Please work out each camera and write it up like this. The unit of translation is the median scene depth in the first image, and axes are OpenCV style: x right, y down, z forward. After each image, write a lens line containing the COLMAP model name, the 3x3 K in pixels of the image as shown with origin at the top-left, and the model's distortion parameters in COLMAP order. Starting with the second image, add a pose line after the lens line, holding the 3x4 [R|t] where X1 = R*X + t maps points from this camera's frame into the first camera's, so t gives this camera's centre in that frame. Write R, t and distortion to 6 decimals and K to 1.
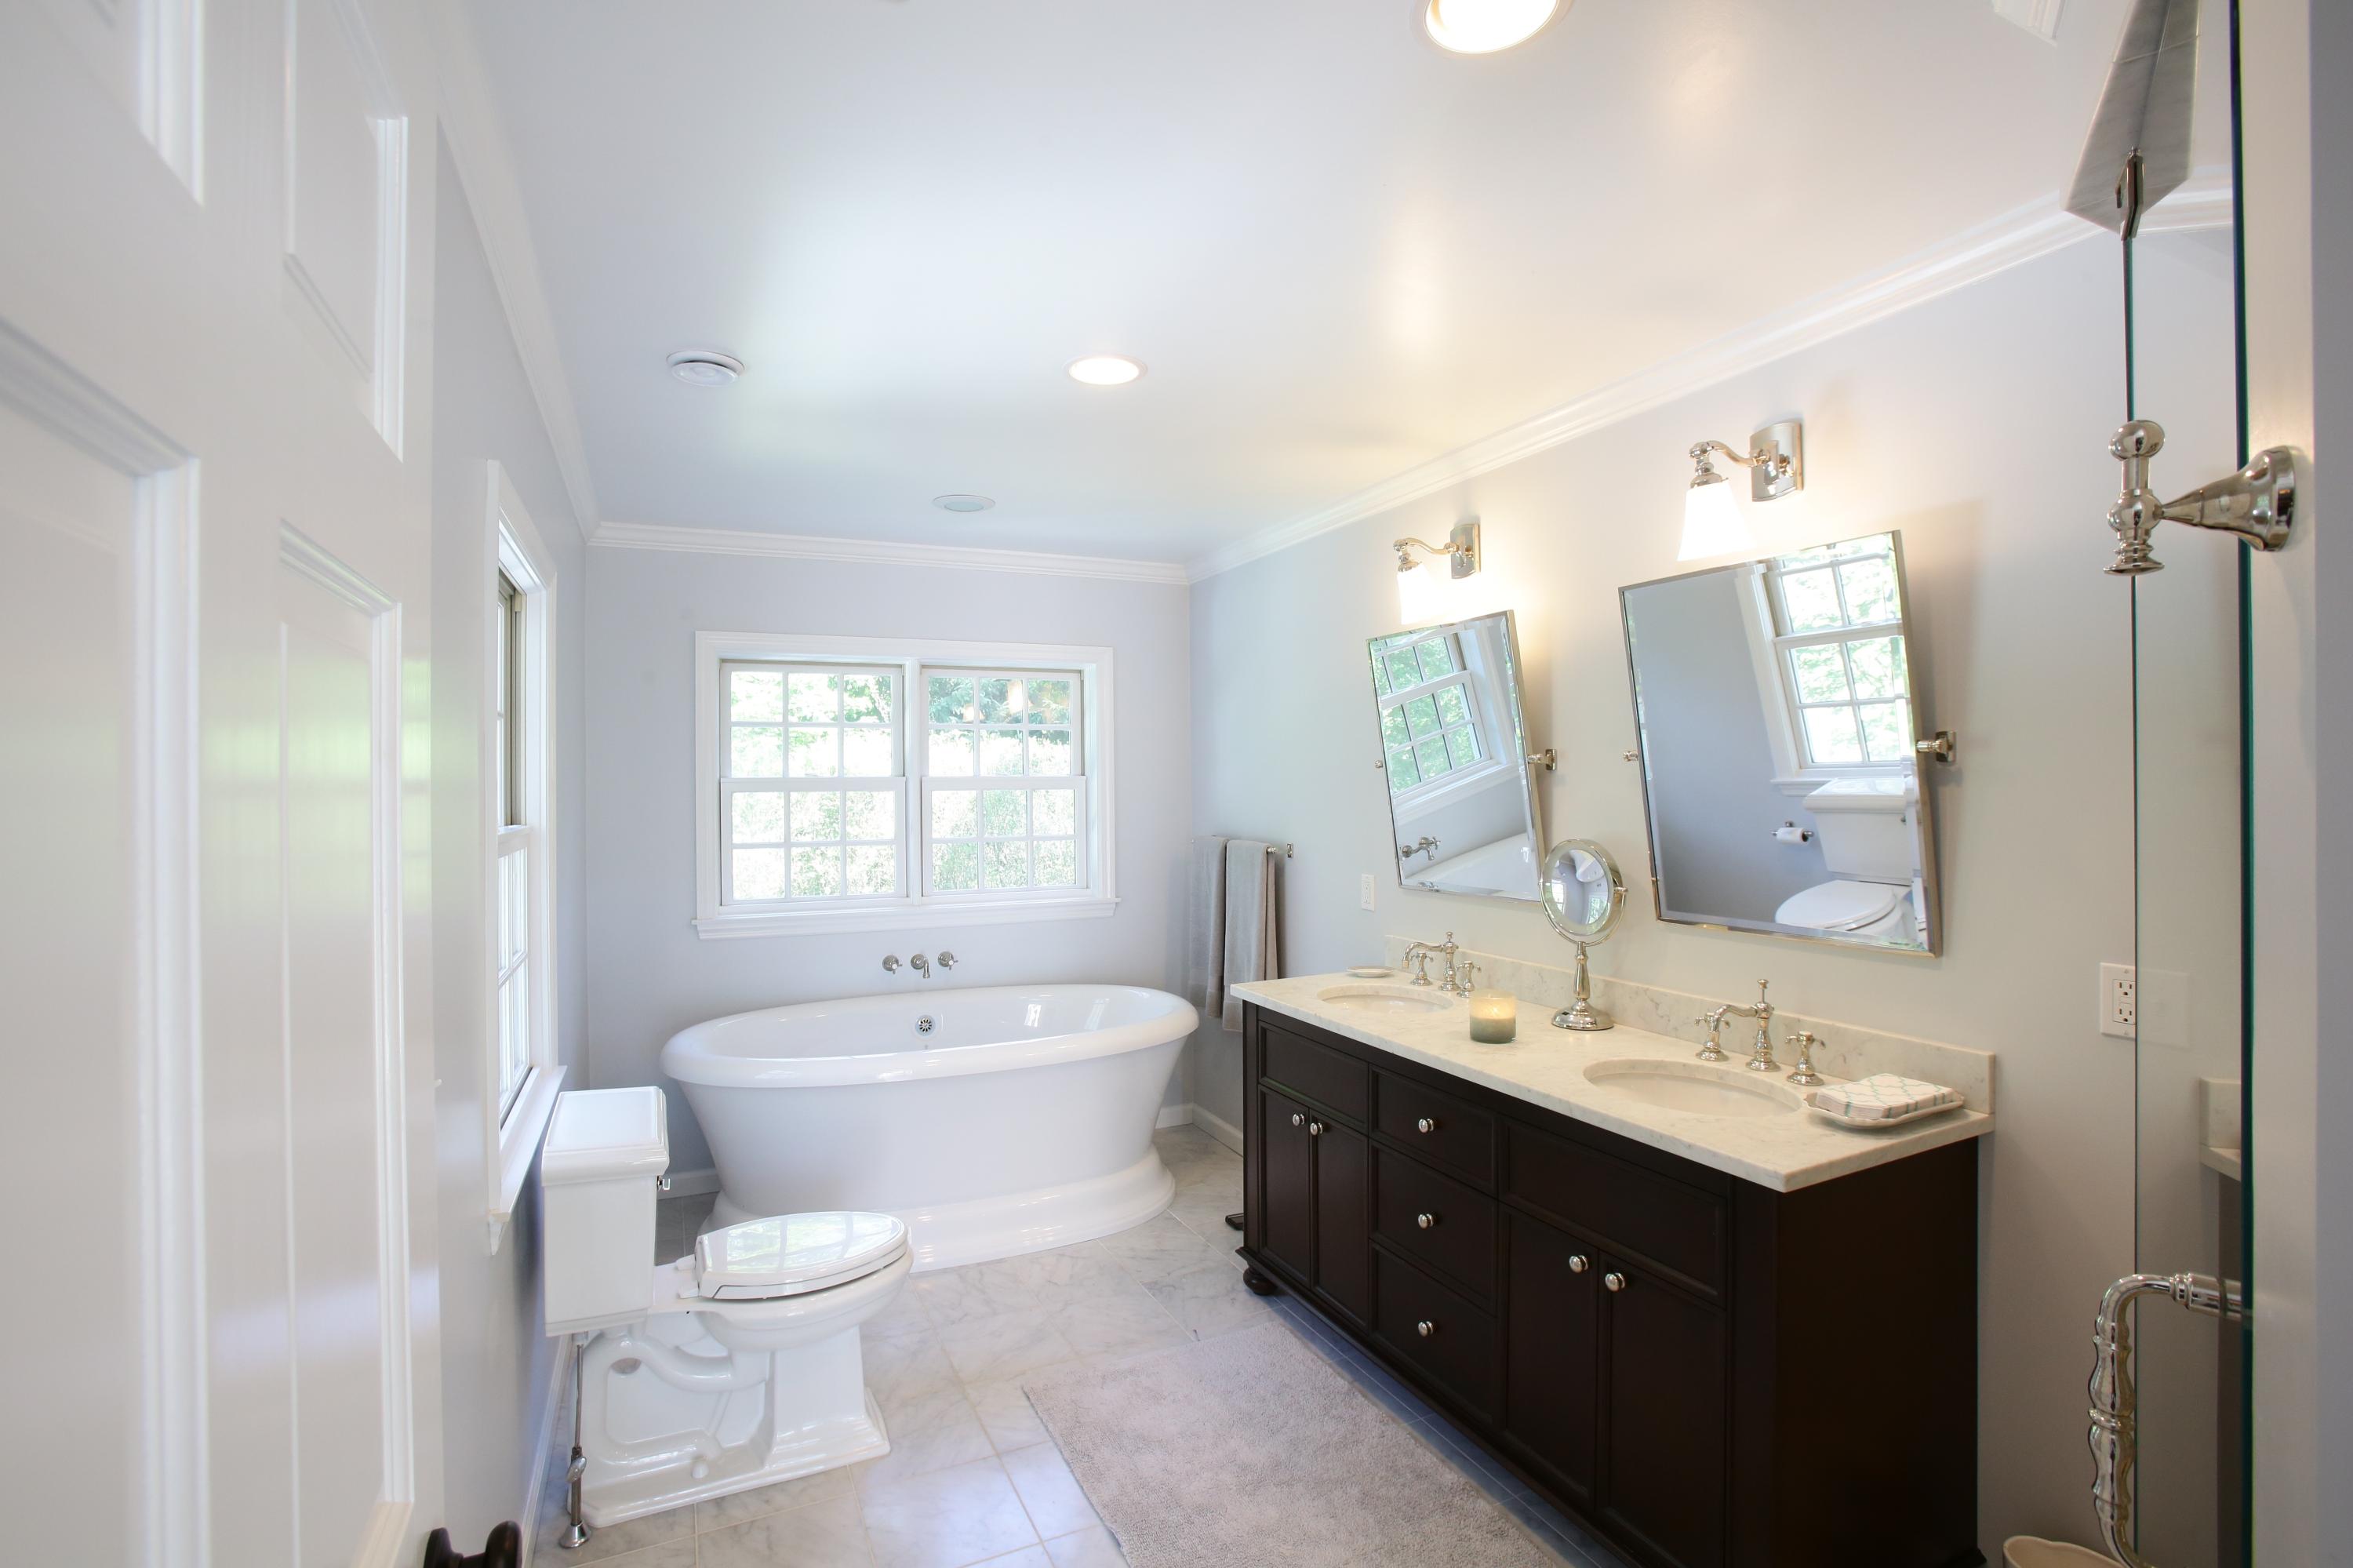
lens RADIAL K [[1056.1, 0, 1176.5], [0, 1056.1, 784.0], [0, 0, 1]] dist [-0.071950, 0.000093]
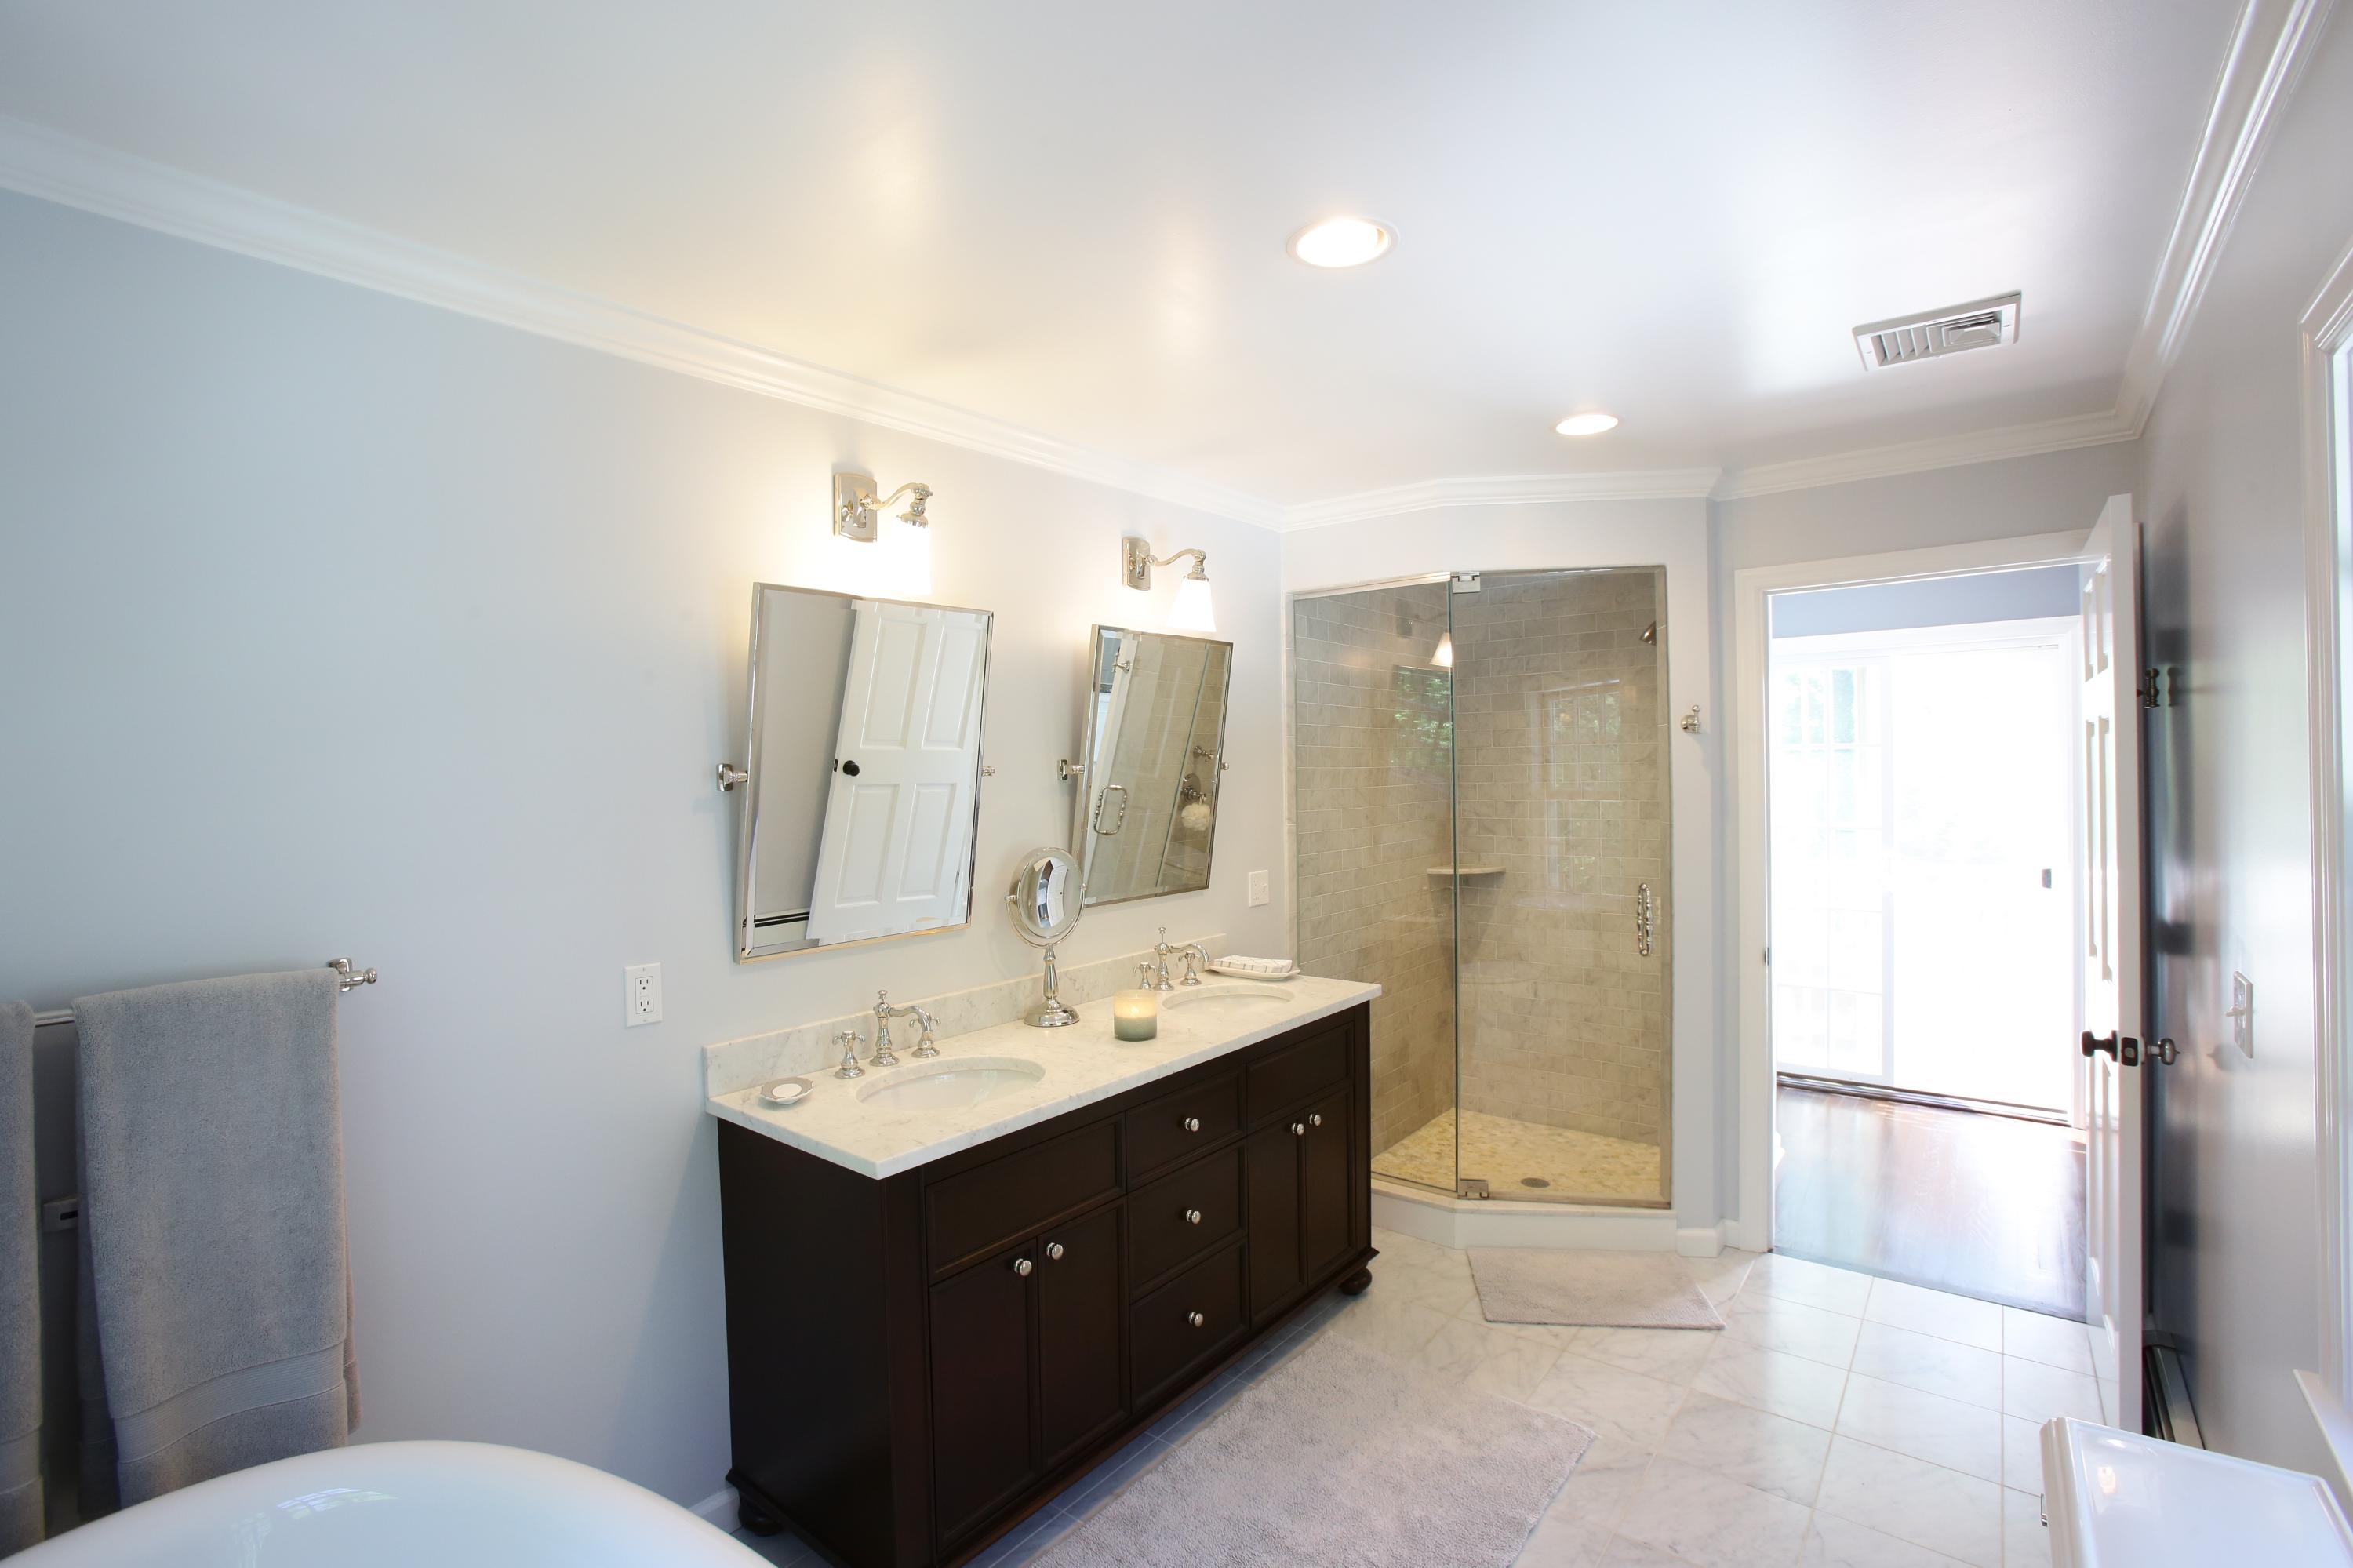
lens RADIAL K [[1056.1, 0, 1176.5], [0, 1056.1, 784.0], [0, 0, 1]] dist [-0.071950, 0.000093]
pose [[-0.434315, 0.011443, 0.900688, -0.633832], [0.025875, 0.999665, -0.000223, -0.007564], [-0.900389, 0.023208, -0.434466, 1.335279]]
